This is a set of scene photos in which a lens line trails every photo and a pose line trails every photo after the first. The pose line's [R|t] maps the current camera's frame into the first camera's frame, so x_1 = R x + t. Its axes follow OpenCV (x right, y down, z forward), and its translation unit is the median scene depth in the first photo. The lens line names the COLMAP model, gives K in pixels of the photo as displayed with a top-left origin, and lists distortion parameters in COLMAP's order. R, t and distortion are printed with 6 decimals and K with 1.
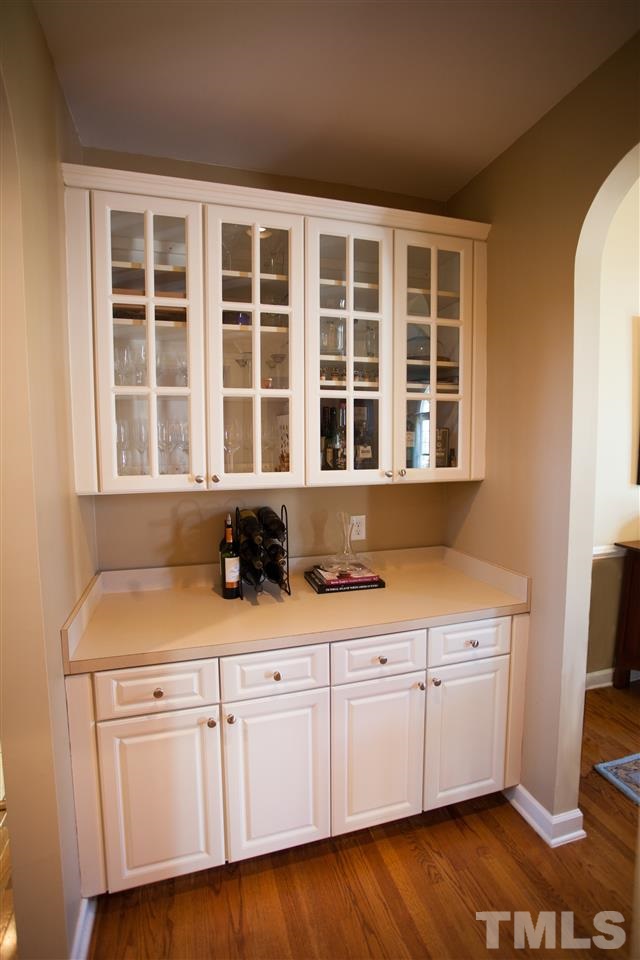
lens RADIAL K [[463.0, 0, 320.0], [0, 463.0, 480.0], [0, 0, 1]] dist [0.000191, 0.000380]
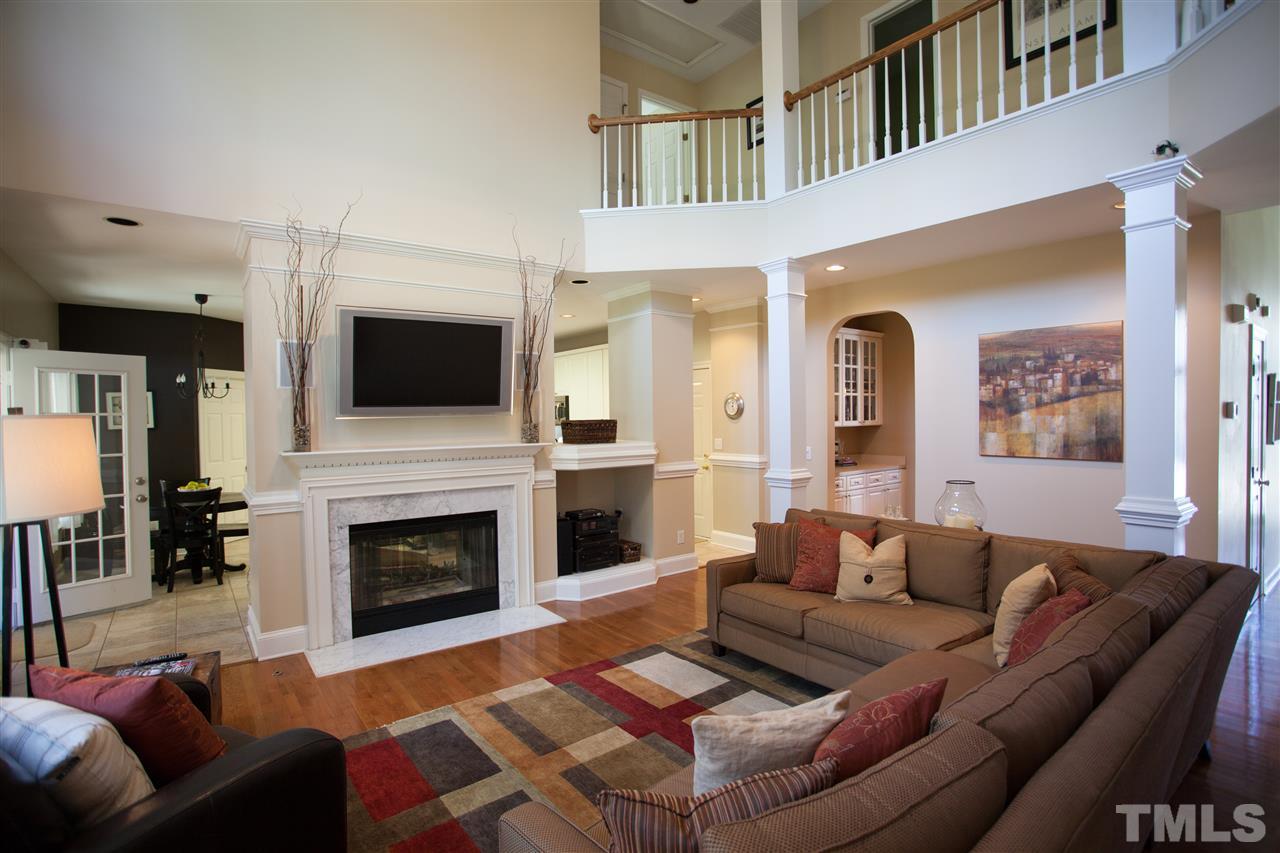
lens RADIAL K [[617.3, 0, 640.0], [0, 617.3, 426.5], [0, 0, 1]] dist [0.000191, 0.000380]
pose [[0.933586, -0.003161, 0.358340, -2.509621], [0.018406, 0.999064, -0.039141, 0.137124], [-0.357881, 0.043137, 0.932770, -2.057806]]
